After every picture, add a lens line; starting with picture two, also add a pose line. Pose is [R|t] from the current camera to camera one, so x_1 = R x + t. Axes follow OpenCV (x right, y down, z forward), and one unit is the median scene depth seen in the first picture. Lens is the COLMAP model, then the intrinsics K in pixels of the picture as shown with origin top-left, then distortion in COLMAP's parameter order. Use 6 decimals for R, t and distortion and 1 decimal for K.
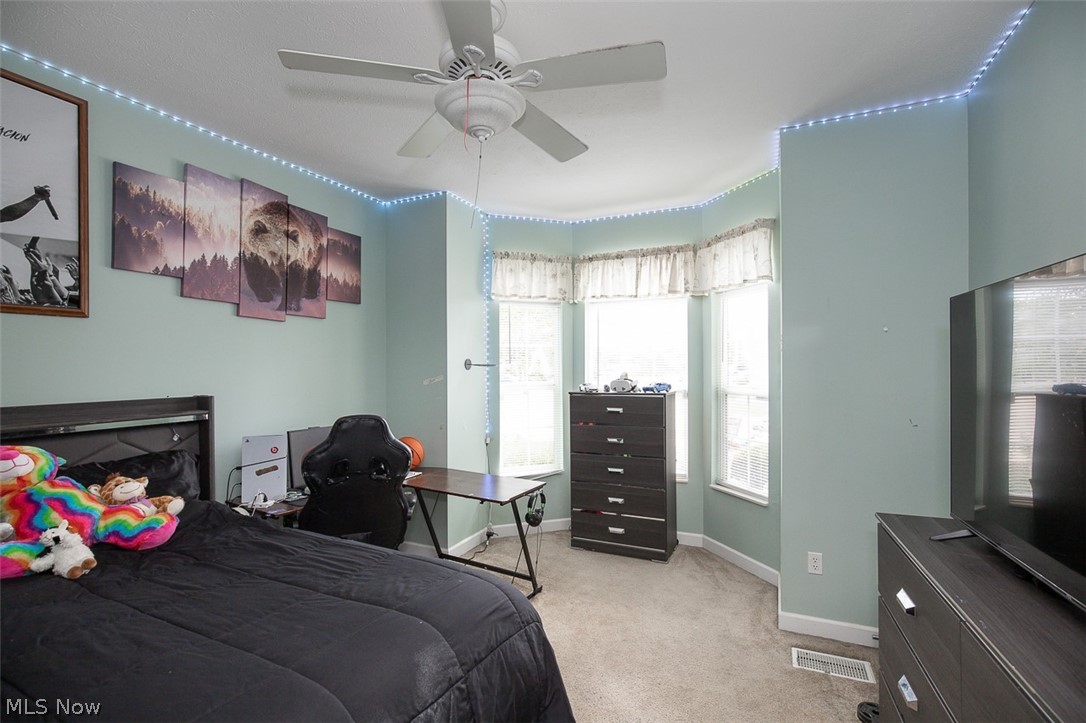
lens RADIAL K [[498.0, 0, 539.7], [0, 498.0, 363.2], [0, 0, 1]] dist [-0.013406, 0.004741]
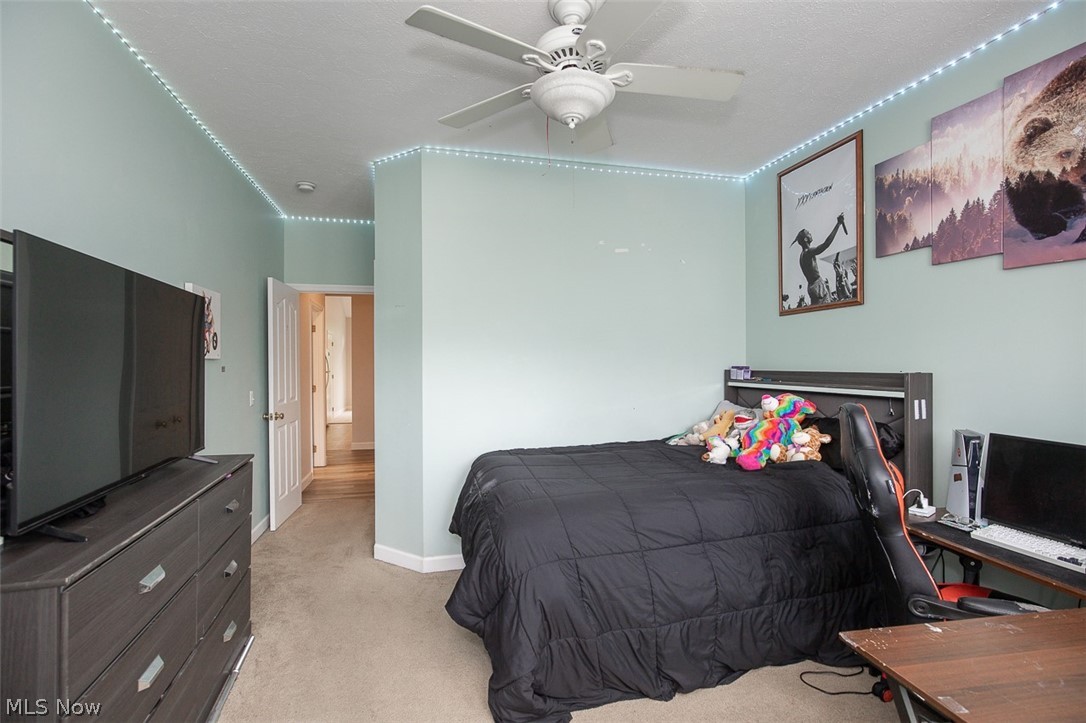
lens RADIAL K [[498.0, 0, 541.8], [0, 498.0, 360.3], [0, 0, 1]] dist [-0.013406, 0.004741]
pose [[-0.773907, 0.007930, -0.633250, 0.441134], [0.013276, 0.999905, -0.003704, 0.037479], [0.633161, -0.011274, -0.773938, 1.294566]]
